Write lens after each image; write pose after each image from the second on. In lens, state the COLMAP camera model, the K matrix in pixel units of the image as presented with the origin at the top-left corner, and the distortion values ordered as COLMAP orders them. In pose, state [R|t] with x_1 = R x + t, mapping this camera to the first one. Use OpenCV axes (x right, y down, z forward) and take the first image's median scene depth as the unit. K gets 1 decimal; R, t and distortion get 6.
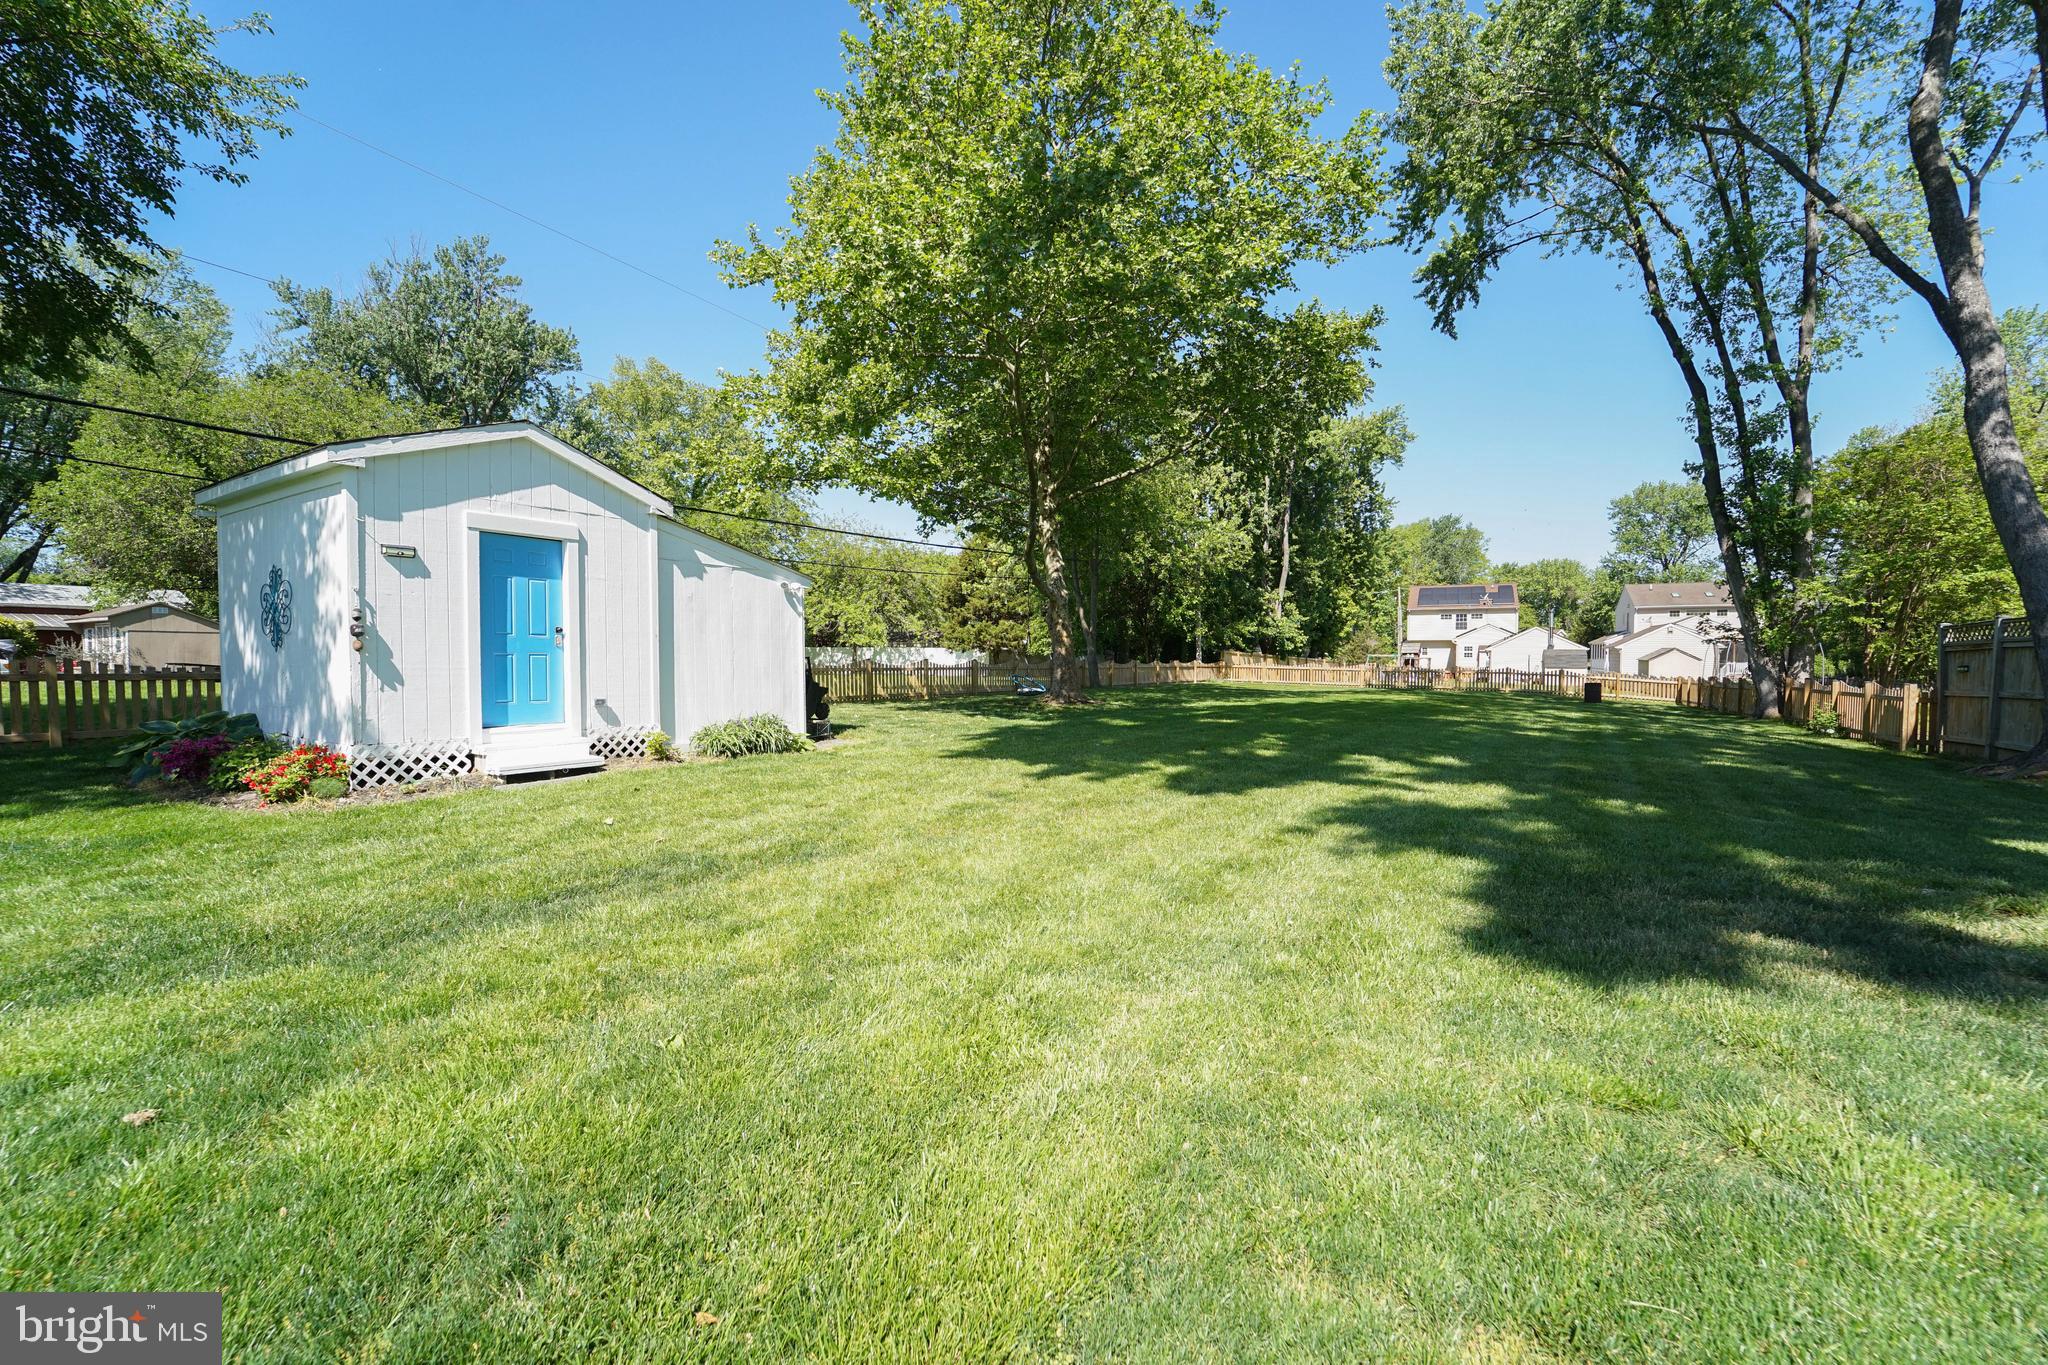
lens RADIAL K [[832.5, 0, 1021.5], [0, 832.5, 671.6], [0, 0, 1]] dist [-0.004737, -0.000442]
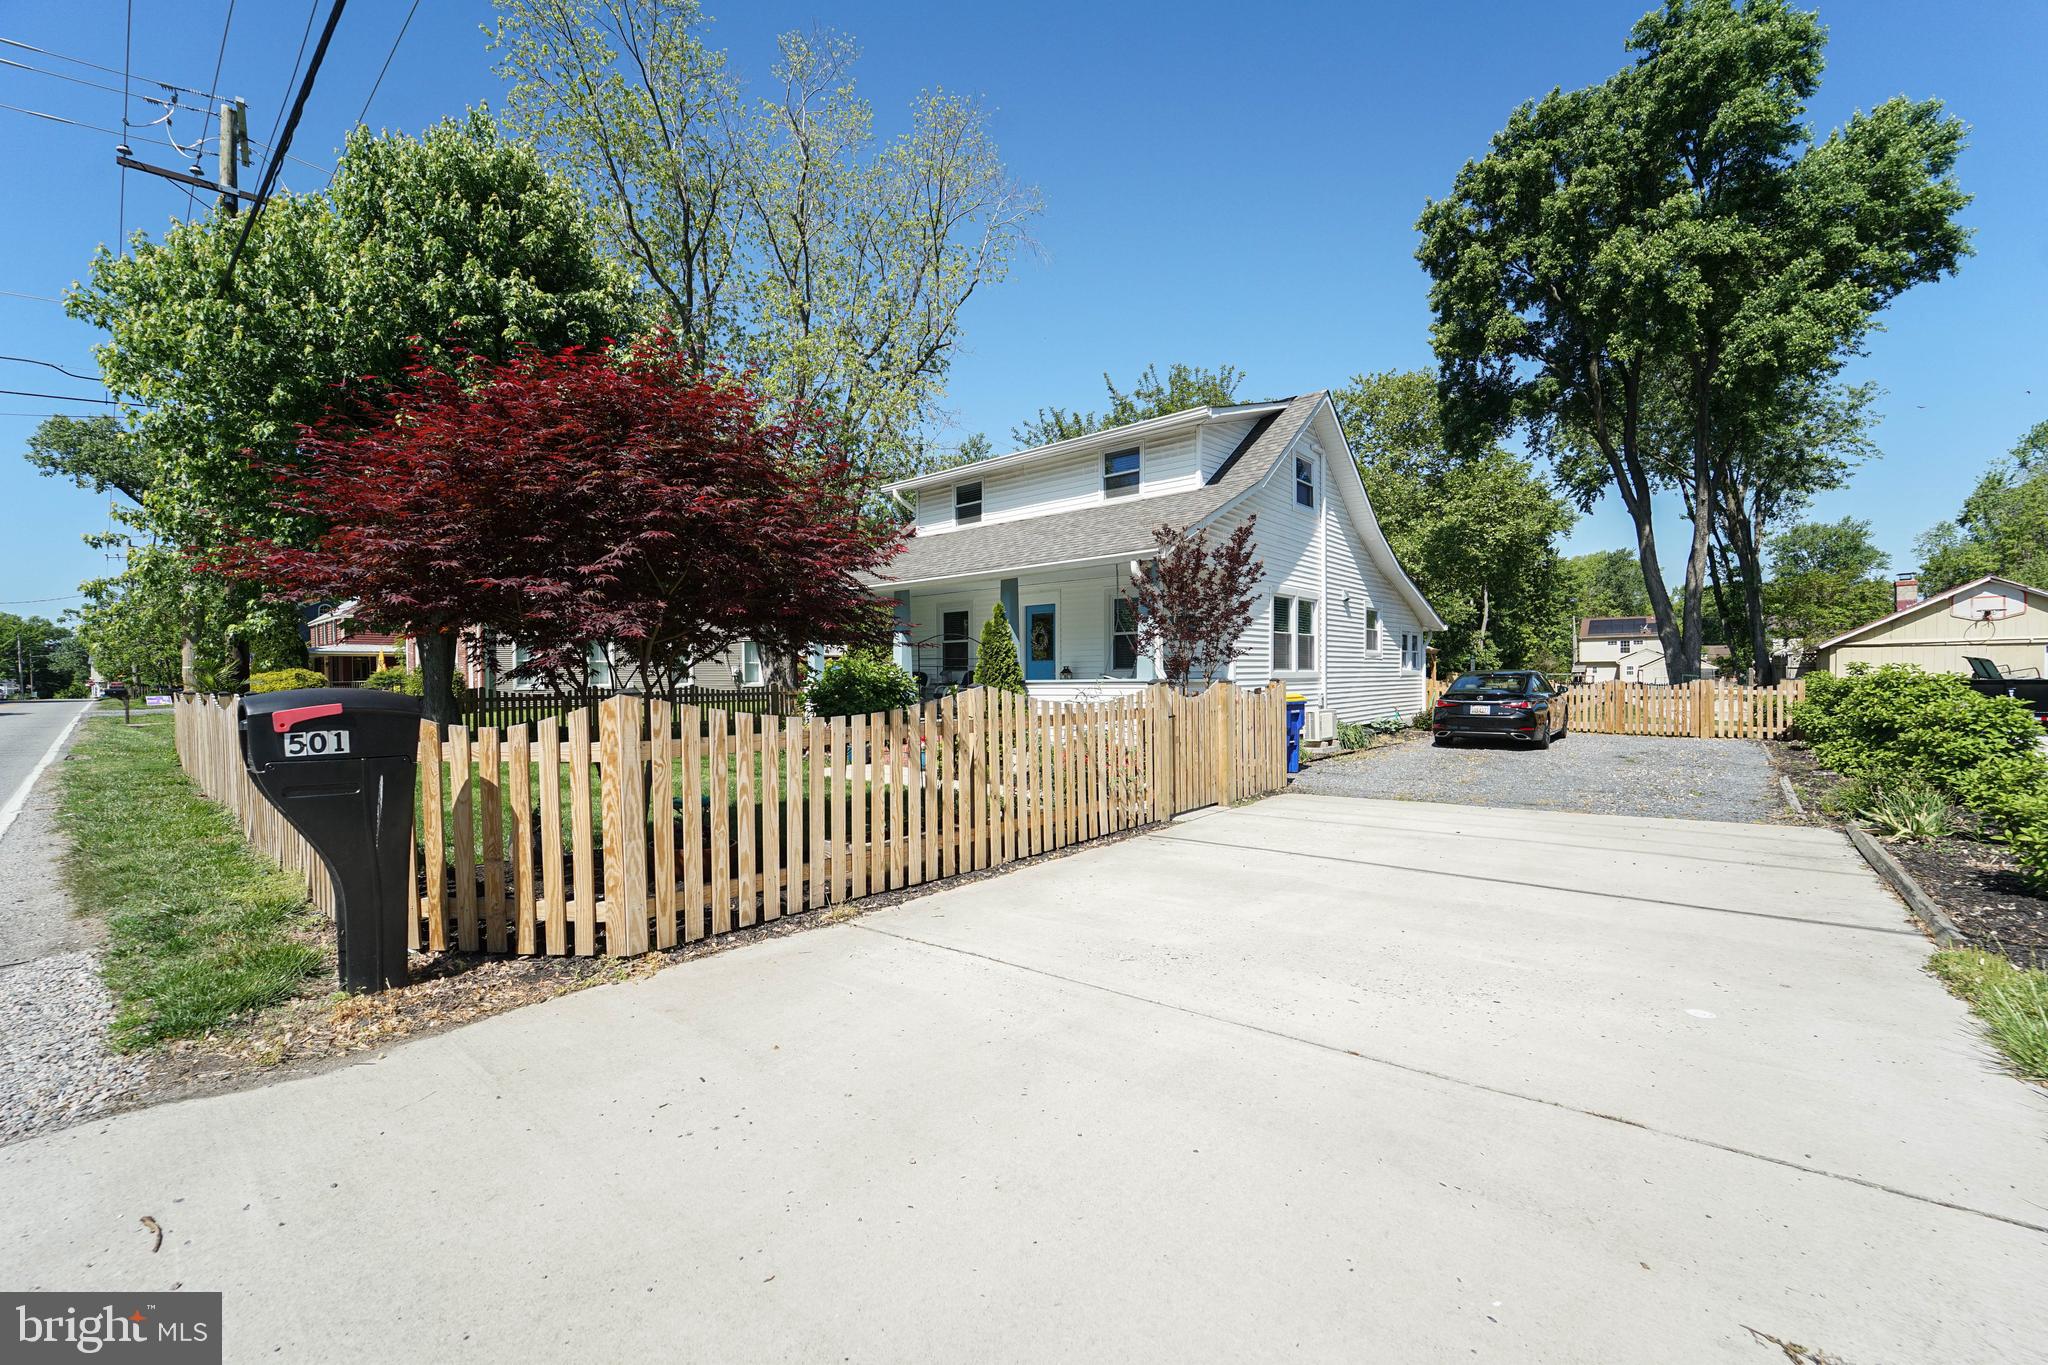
lens RADIAL K [[832.5, 0, 1035.0], [0, 832.5, 689.6], [0, 0, 1]] dist [-0.004737, -0.000442]
pose [[0.987586, -0.007247, -0.156915, -0.197768], [0.006675, 0.999969, -0.004174, 0.006105], [0.156940, 0.003074, 0.987603, -0.477558]]
